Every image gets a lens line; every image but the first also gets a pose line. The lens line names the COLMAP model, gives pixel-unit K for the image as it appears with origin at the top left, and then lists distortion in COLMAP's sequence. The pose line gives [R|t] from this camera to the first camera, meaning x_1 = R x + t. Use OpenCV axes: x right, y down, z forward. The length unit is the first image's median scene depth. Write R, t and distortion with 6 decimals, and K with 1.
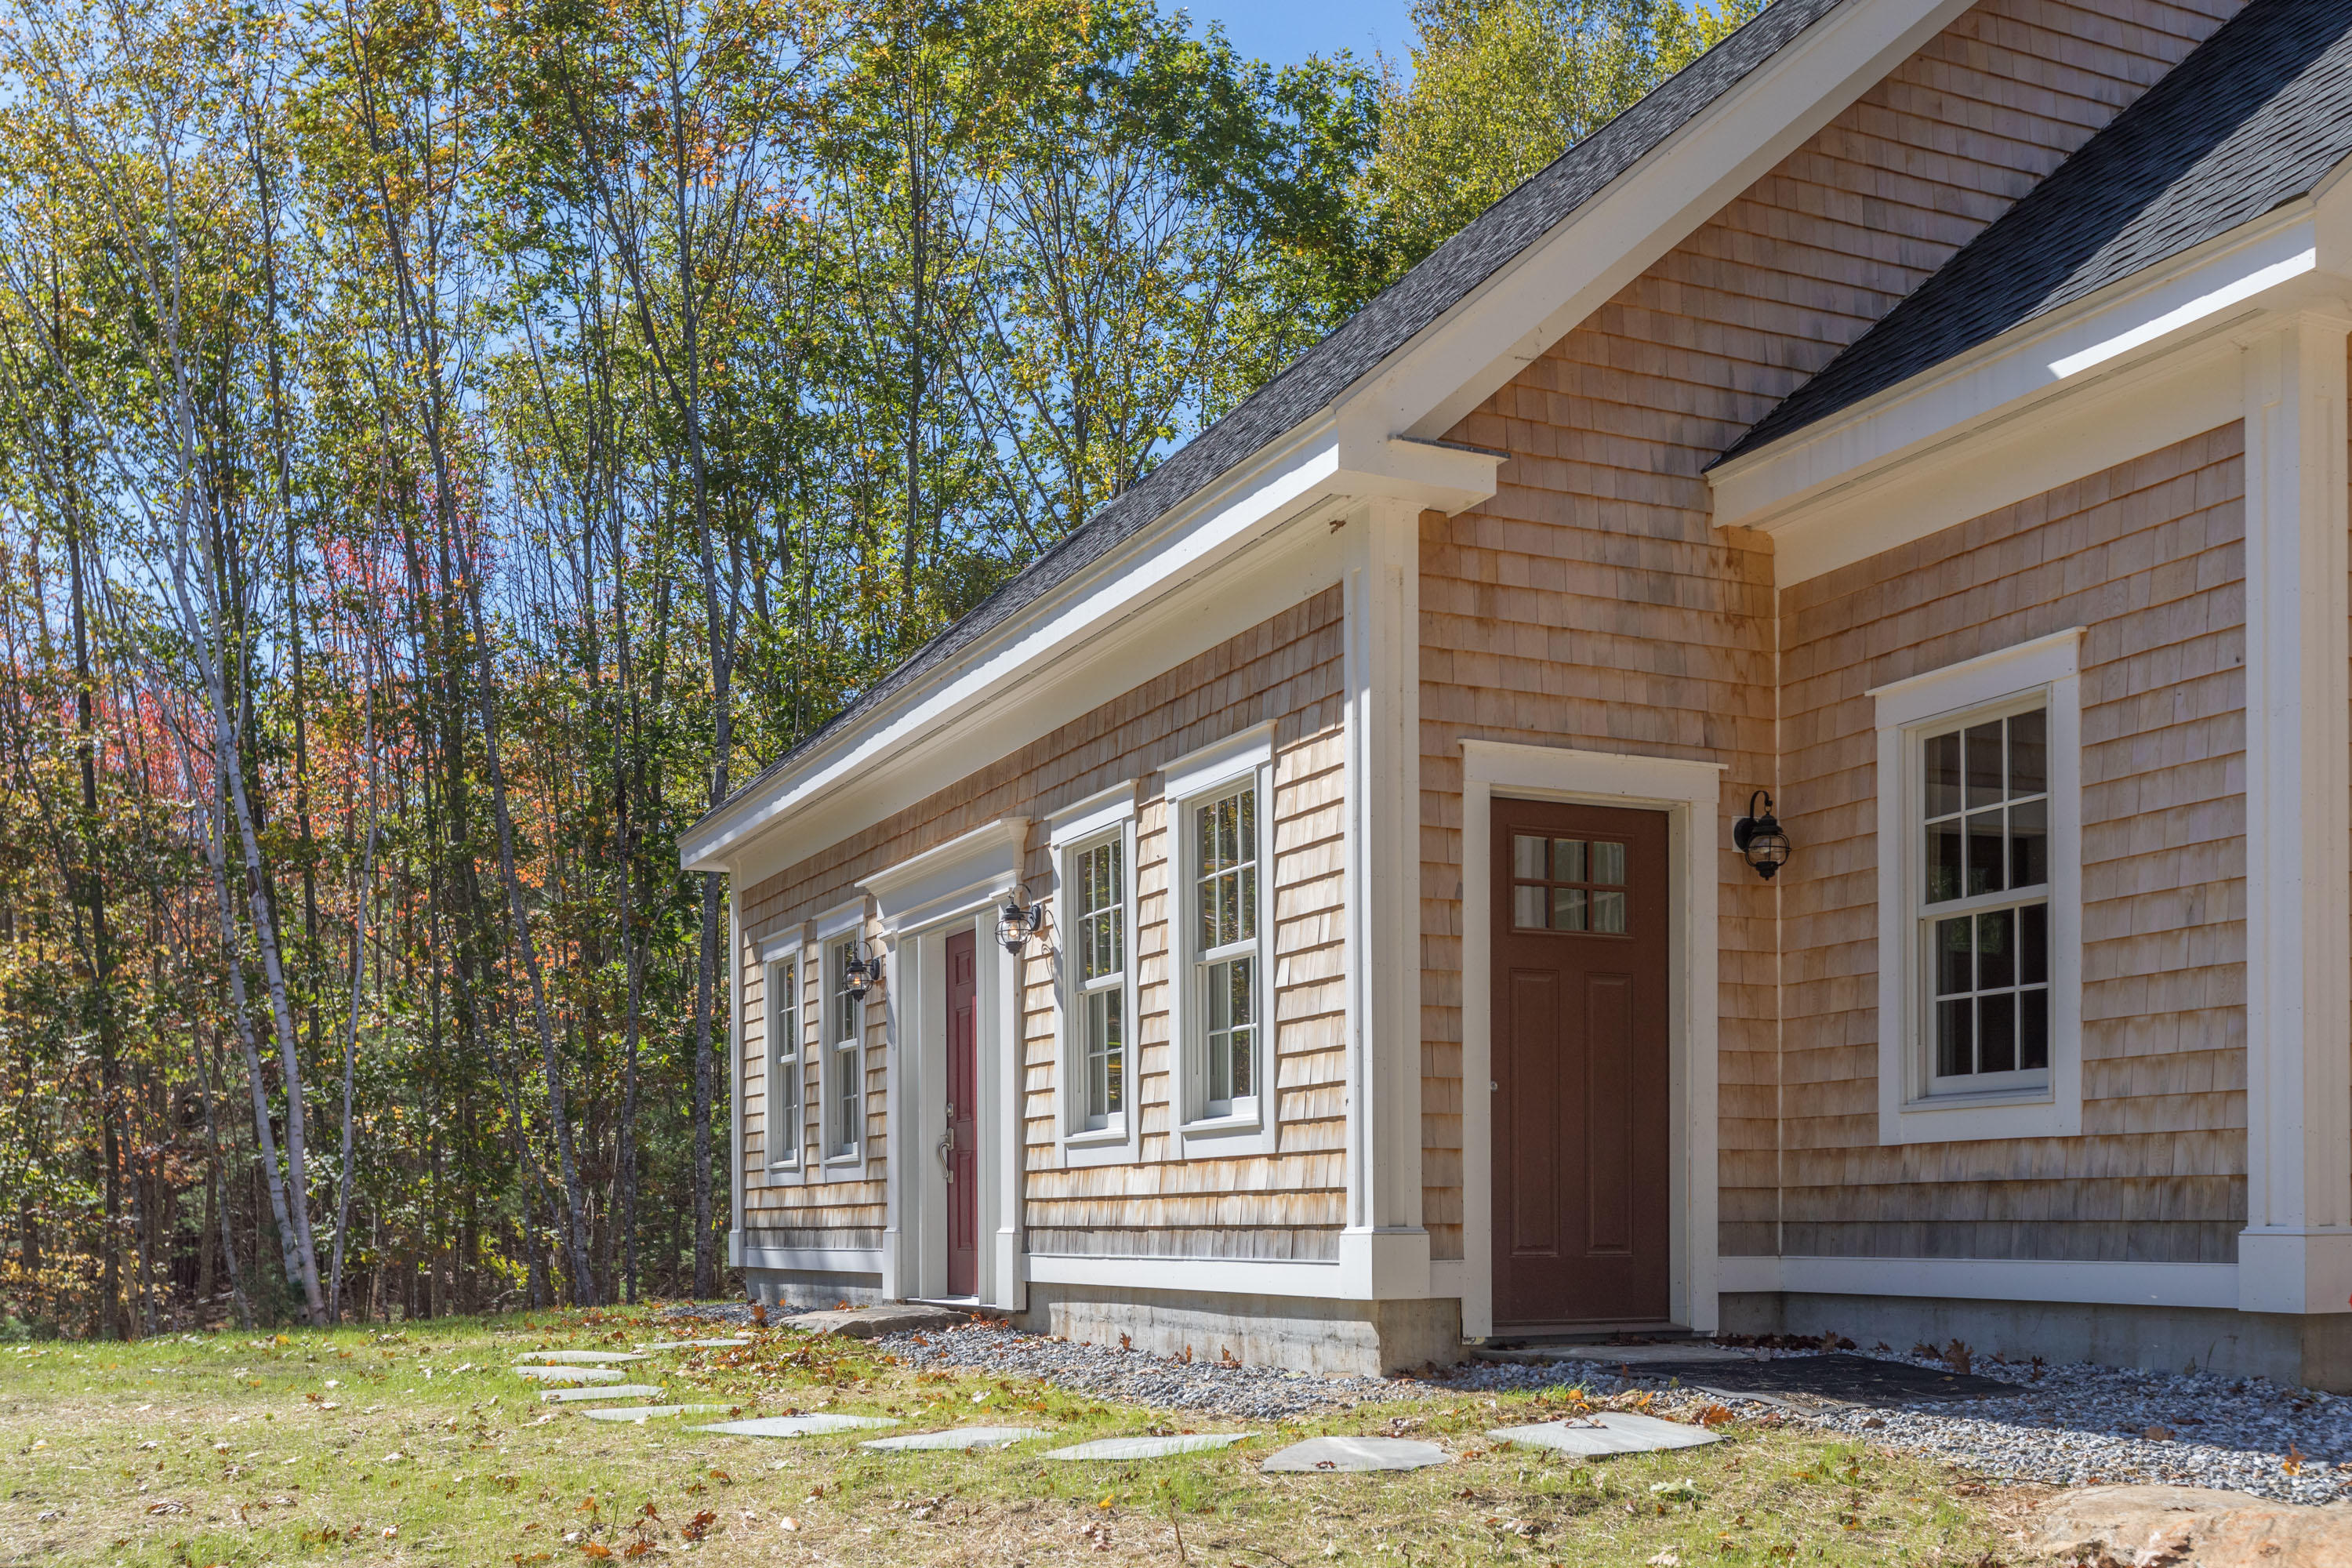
lens RADIAL K [[2322.0, 0, 1176.7], [0, 2322.0, 788.3], [0, 0, 1]] dist [0.007525, 0.000000]
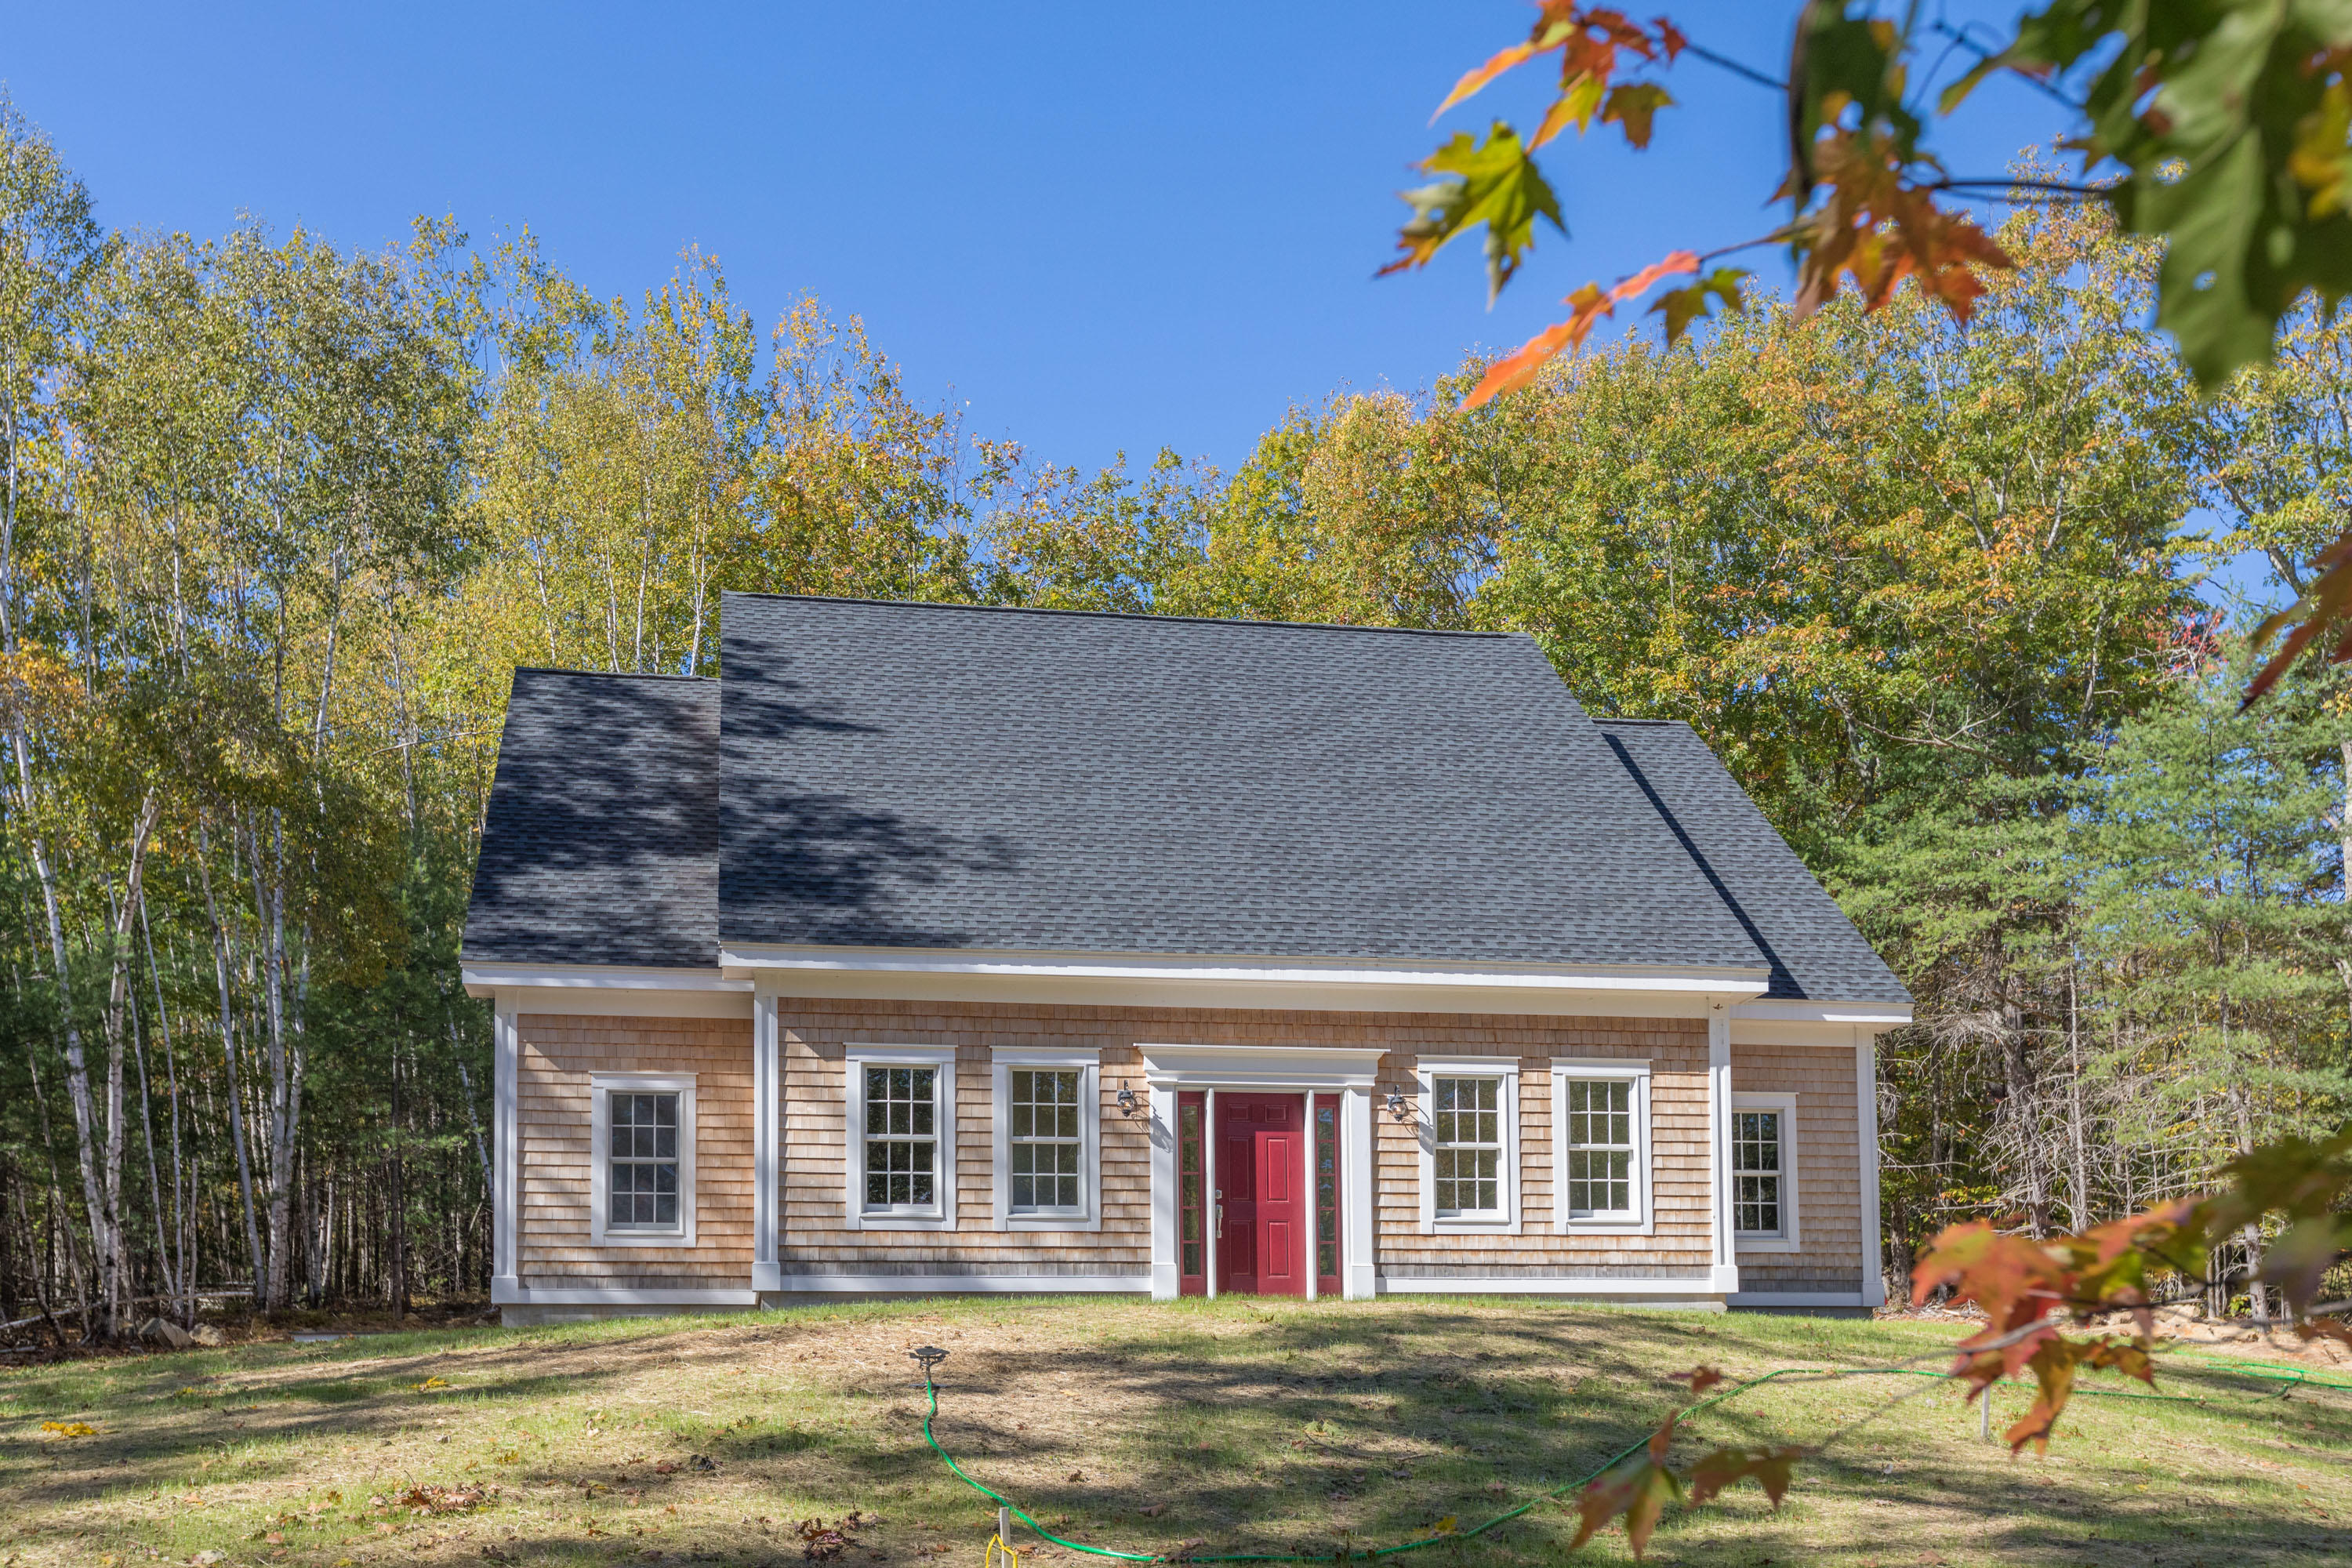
lens RADIAL K [[2322.0, 0, 1176.3], [0, 2322.0, 781.3], [0, 0, 1]] dist [0.007525, 0.000000]
pose [[0.253925, 0.271125, 0.928447, -2.526429], [-0.175790, 0.956858, -0.231344, 0.356018], [-0.951115, -0.104468, 0.290631, 0.806123]]
